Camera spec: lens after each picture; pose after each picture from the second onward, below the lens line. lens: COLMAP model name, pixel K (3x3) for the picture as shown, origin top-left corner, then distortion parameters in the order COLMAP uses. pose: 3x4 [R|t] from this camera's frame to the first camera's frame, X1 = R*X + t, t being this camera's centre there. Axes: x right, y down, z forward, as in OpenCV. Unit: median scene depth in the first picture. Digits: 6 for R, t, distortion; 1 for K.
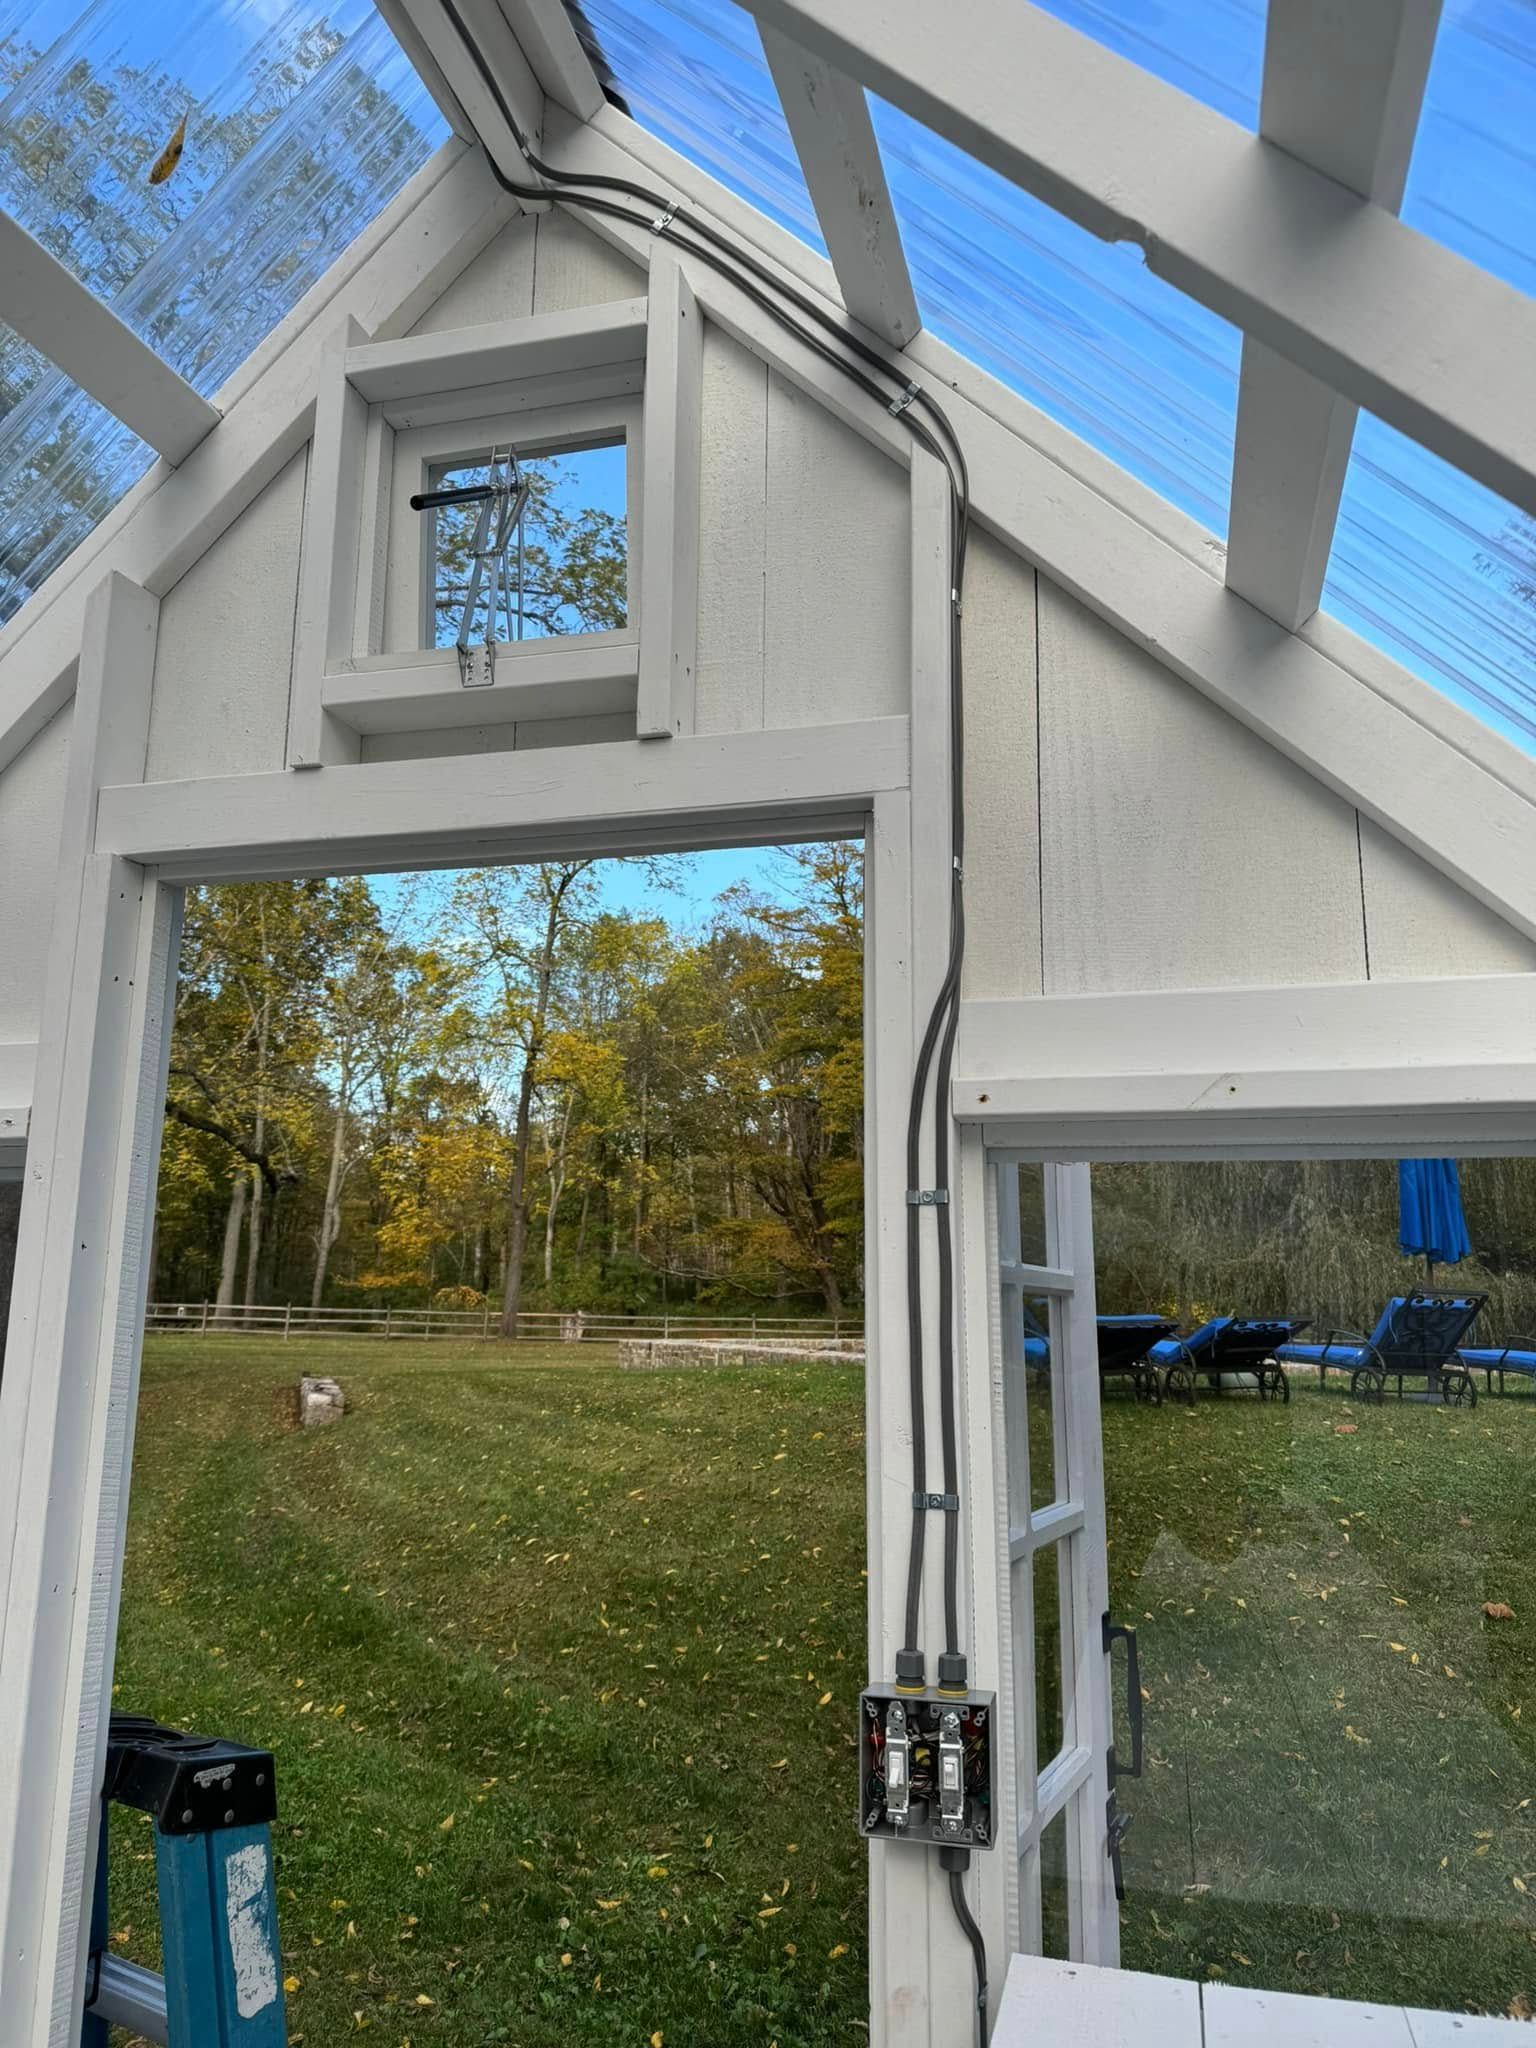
lens RADIAL K [[1471.4, 0, 757.7], [0, 1471.4, 1035.5], [0, 0, 1]] dist [0.030870, -0.034980]
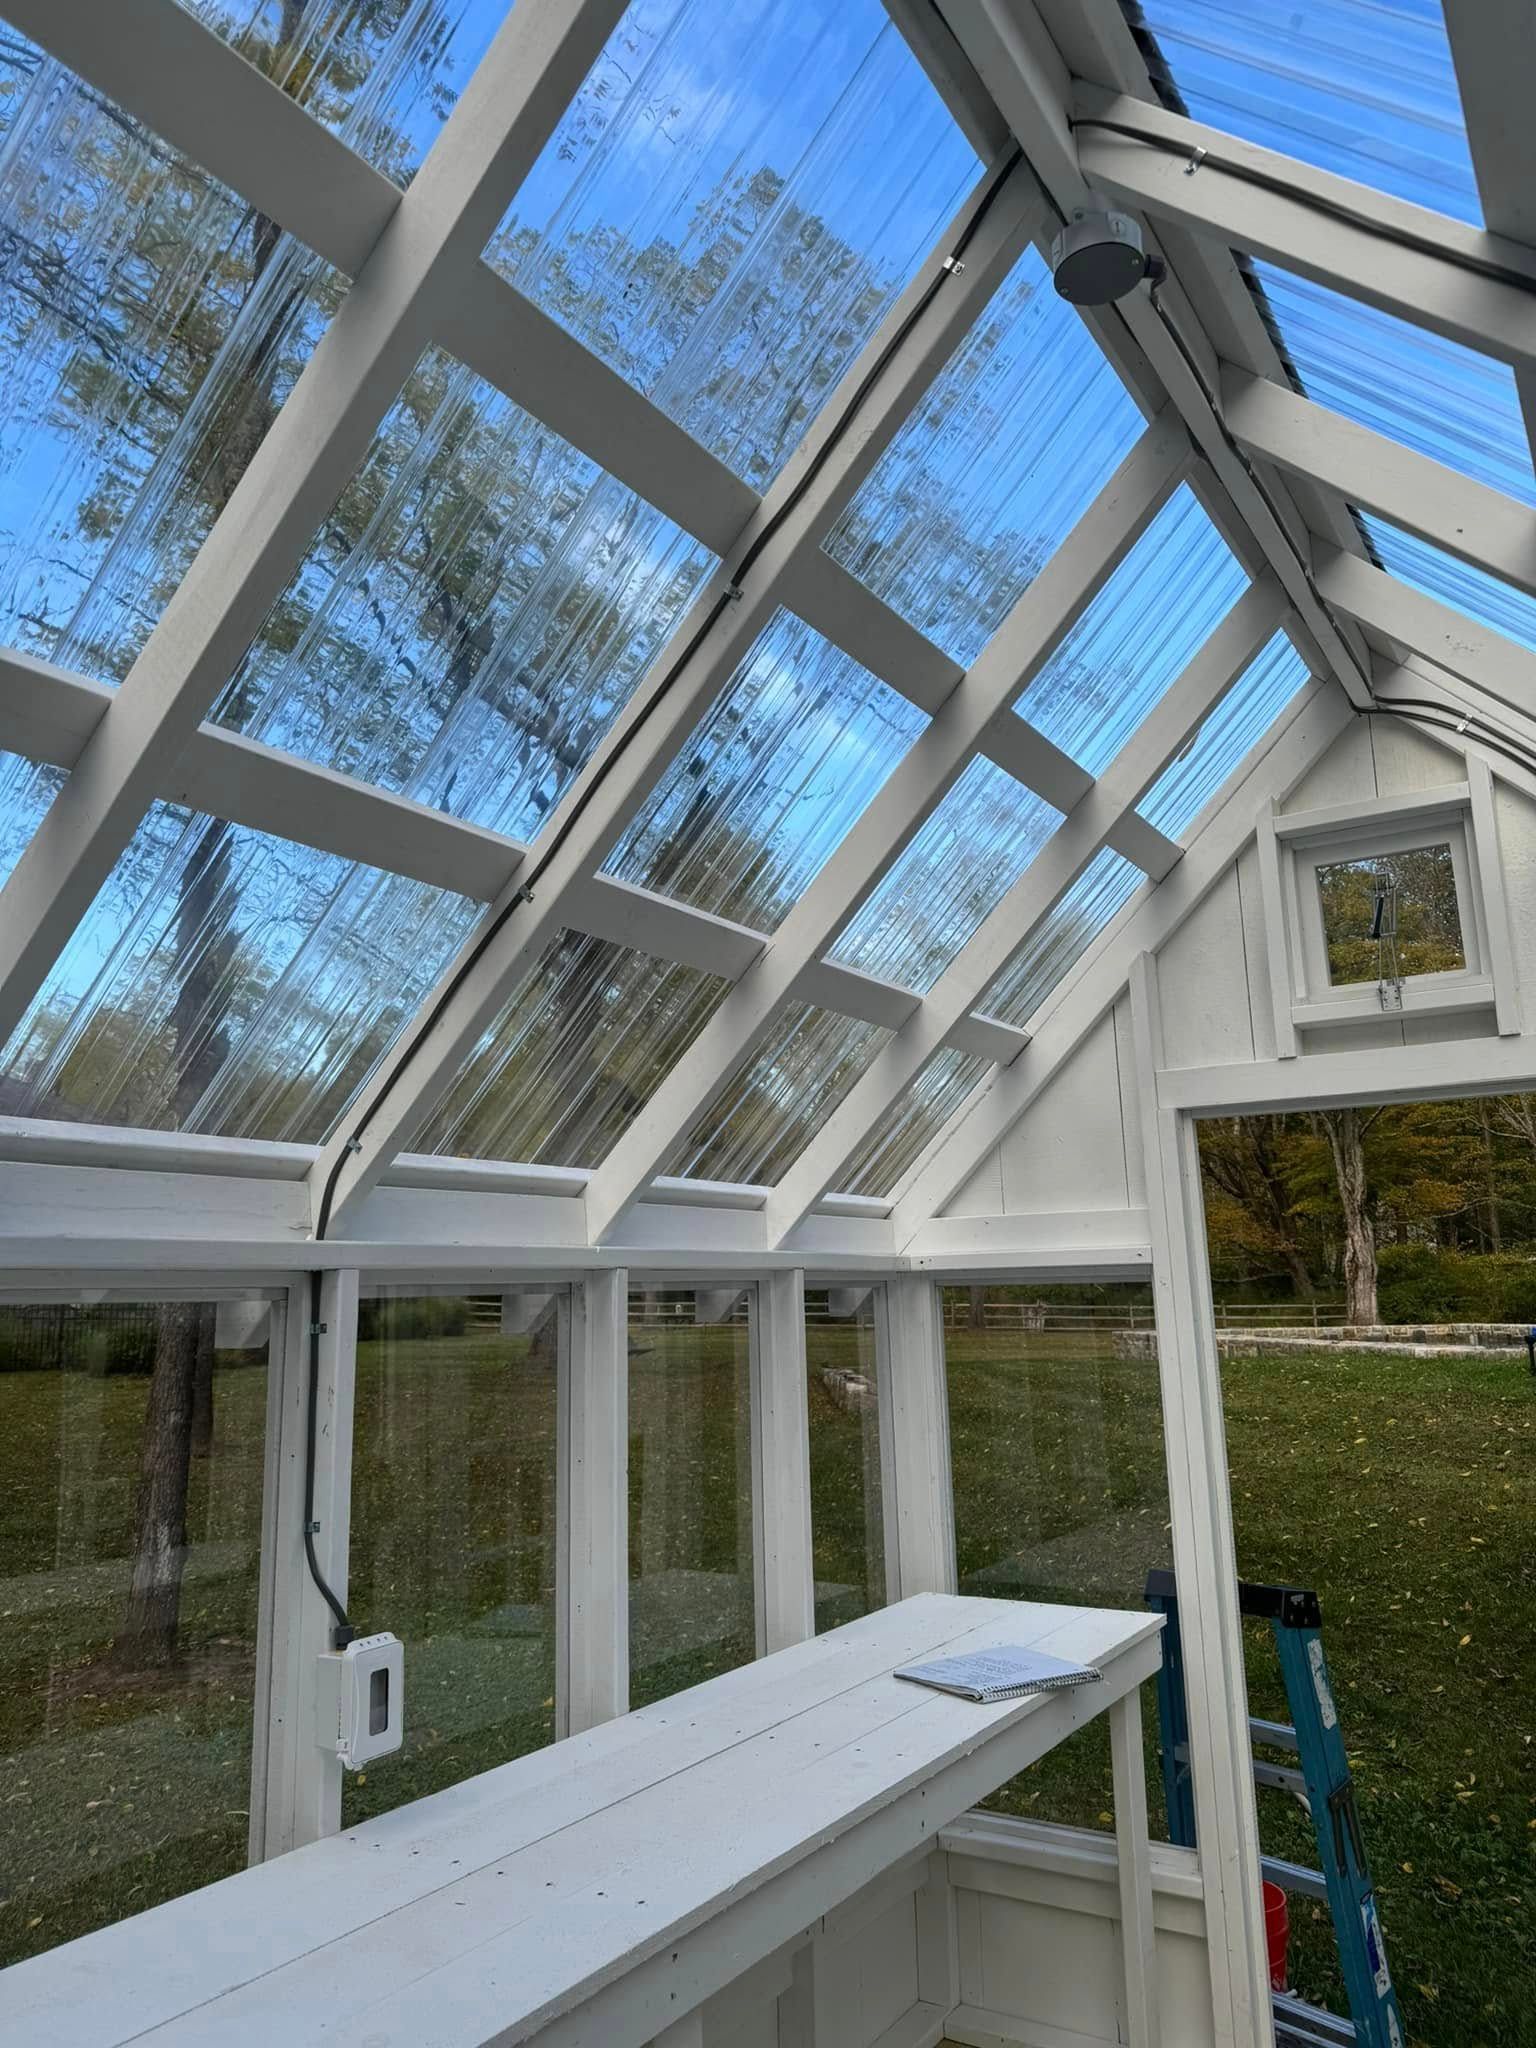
lens RADIAL K [[1471.4, 0, 763.6], [0, 1471.4, 1016.1], [0, 0, 1]] dist [0.030870, -0.034980]
pose [[0.960045, -0.084544, -0.266769, -0.114456], [0.083167, 0.996399, -0.016477, -0.066802], [0.267202, -0.006368, 0.963620, -0.249988]]
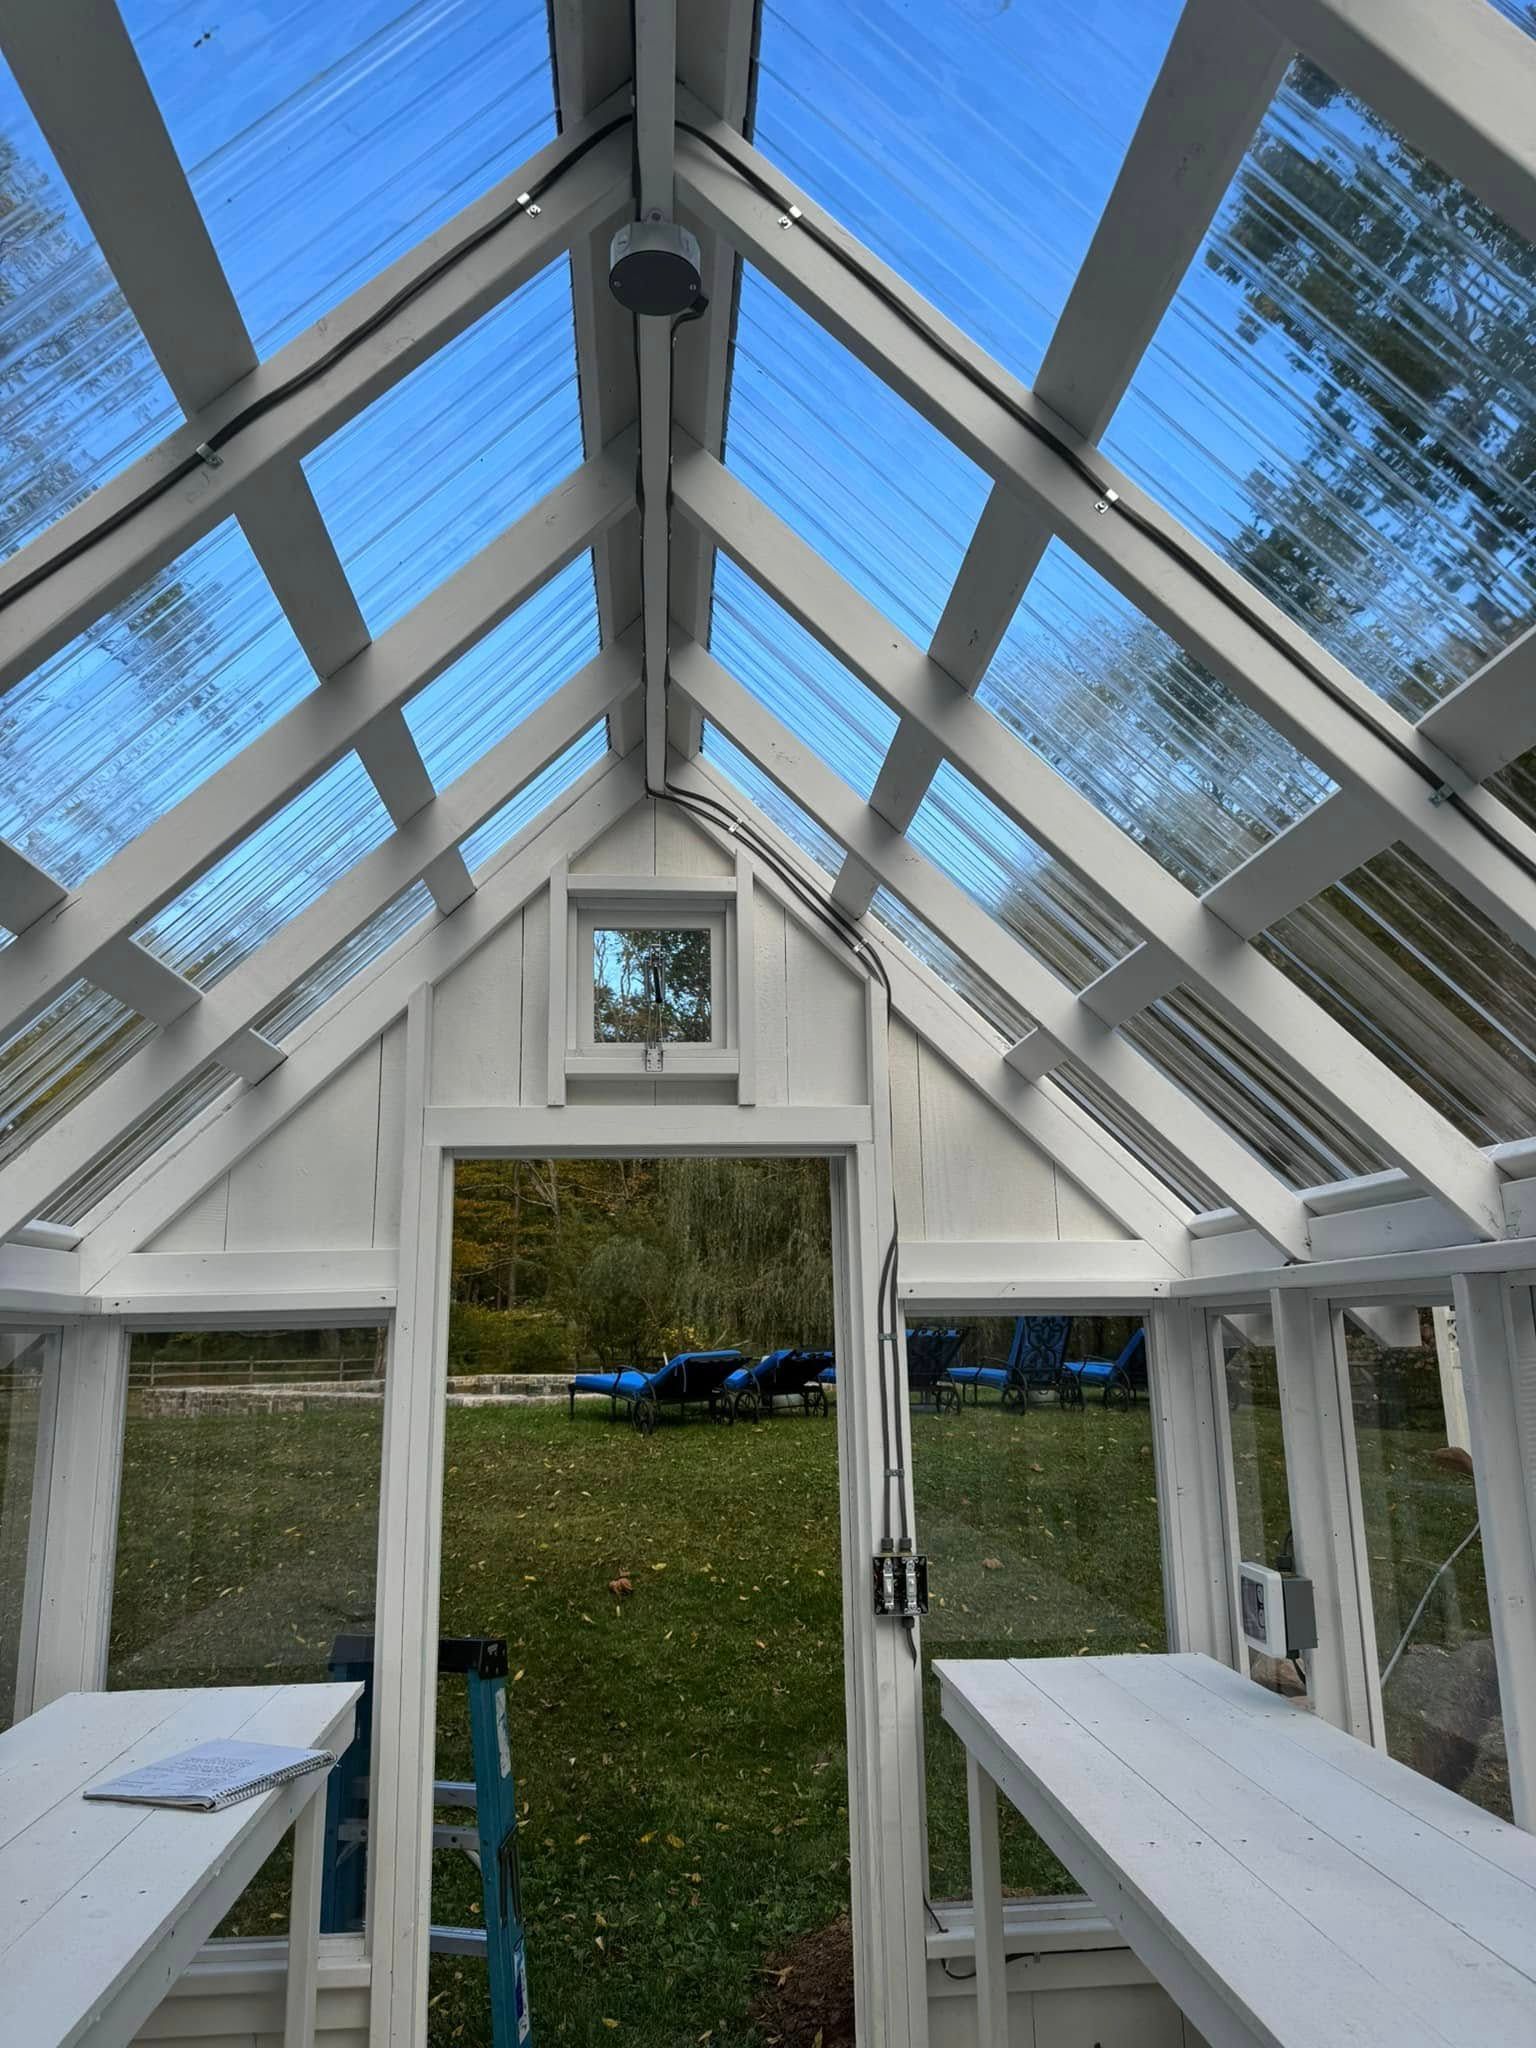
lens RADIAL K [[1471.4, 0, 788.5], [0, 1471.4, 1020.5], [0, 0, 1]] dist [0.030870, -0.034980]
pose [[0.936245, 0.046116, 0.348307, -0.177729], [-0.036704, 0.998762, -0.033576, -0.062091], [-0.349424, 0.018651, 0.936779, -0.227042]]
